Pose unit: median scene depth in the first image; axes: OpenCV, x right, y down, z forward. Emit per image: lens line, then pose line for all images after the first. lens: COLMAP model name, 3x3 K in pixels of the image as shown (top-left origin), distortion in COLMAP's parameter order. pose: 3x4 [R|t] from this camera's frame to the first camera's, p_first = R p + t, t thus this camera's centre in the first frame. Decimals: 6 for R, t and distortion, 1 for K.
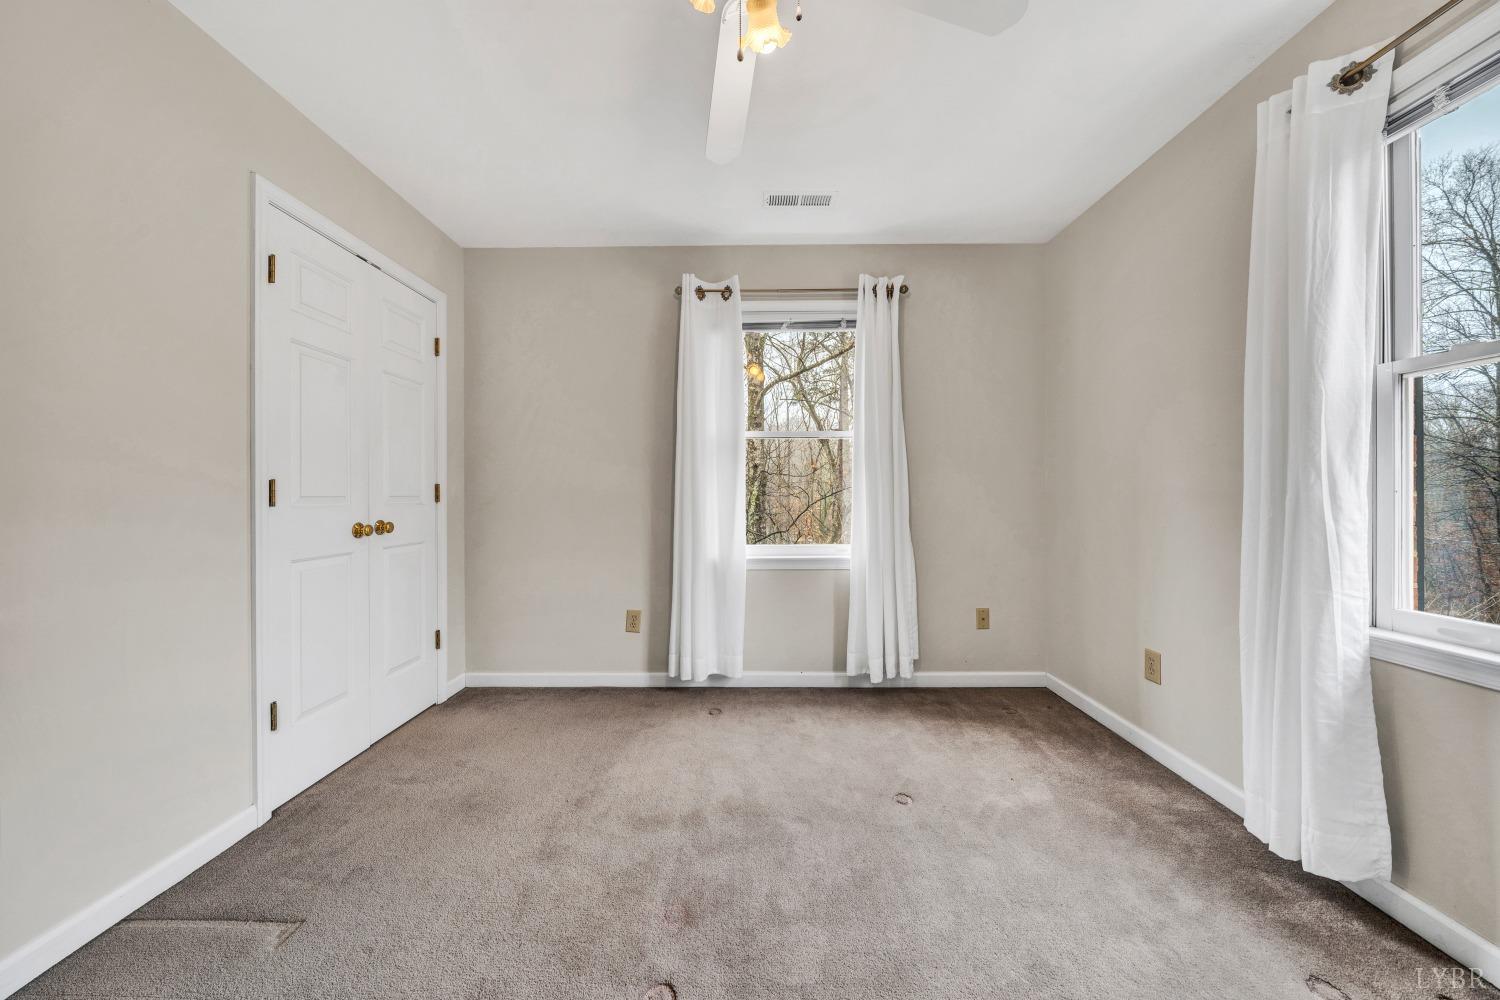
lens RADIAL K [[519.0, 0, 743.1], [0, 519.0, 496.8], [0, 0, 1]] dist [-0.005676, -0.000232]
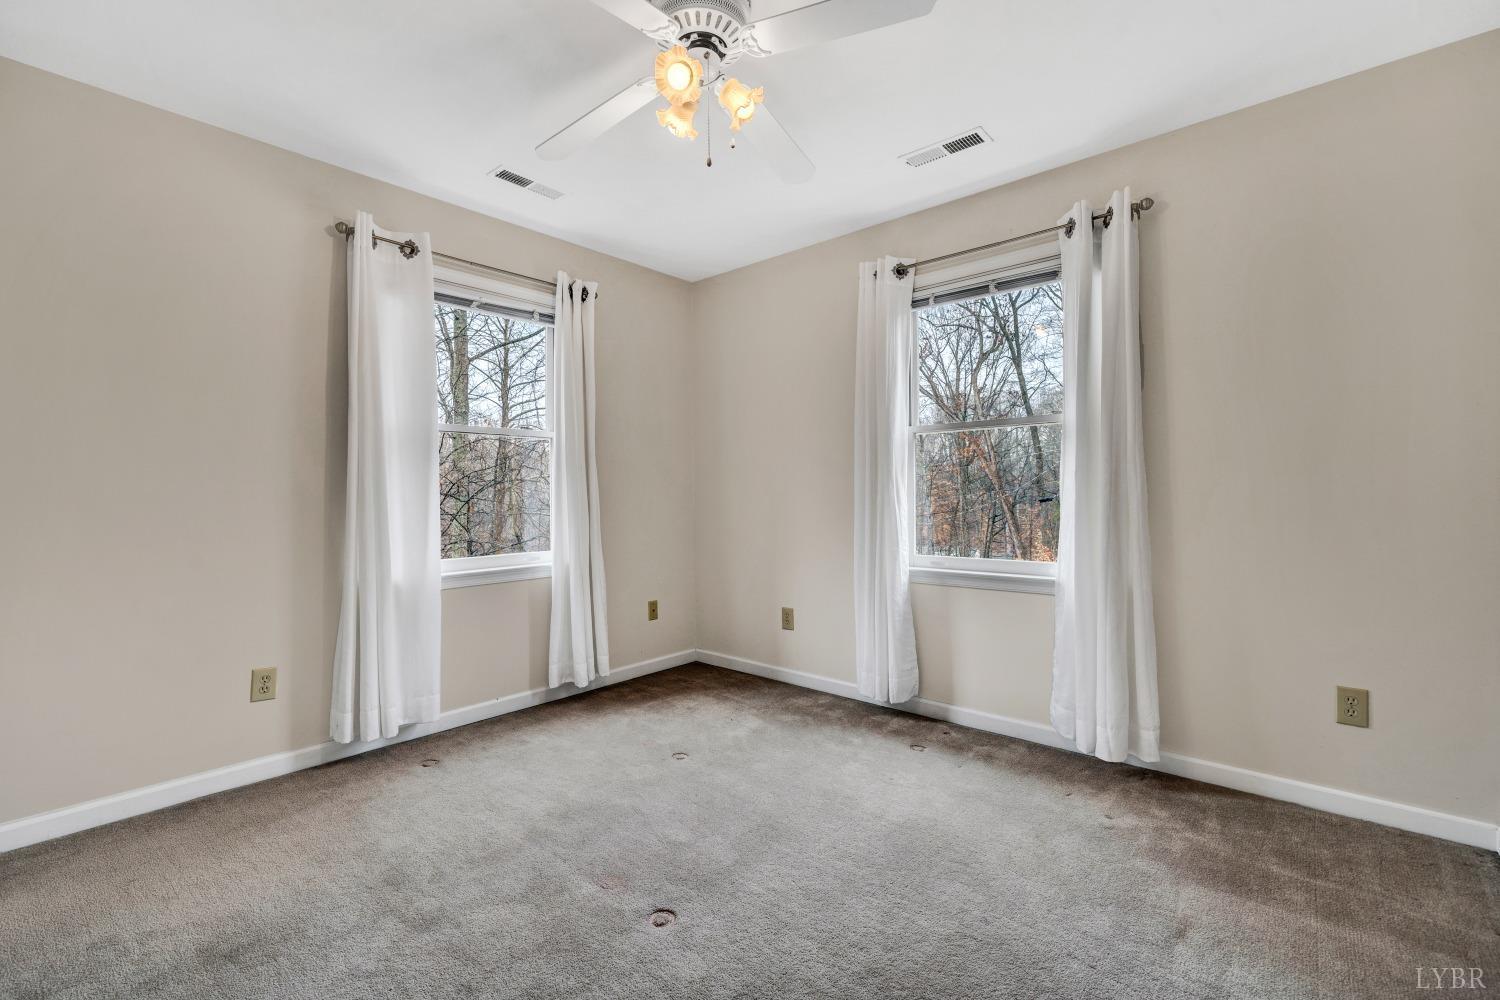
lens RADIAL K [[652.7, 0, 750.0], [0, 652.7, 500.0], [0, 0, 1]] dist [0.001957, 0.000066]
pose [[0.653391, -0.010876, 0.756942, -0.498869], [0.011207, 0.999926, 0.004694, -0.002622], [-0.756938, 0.005417, 0.653465, -0.066740]]
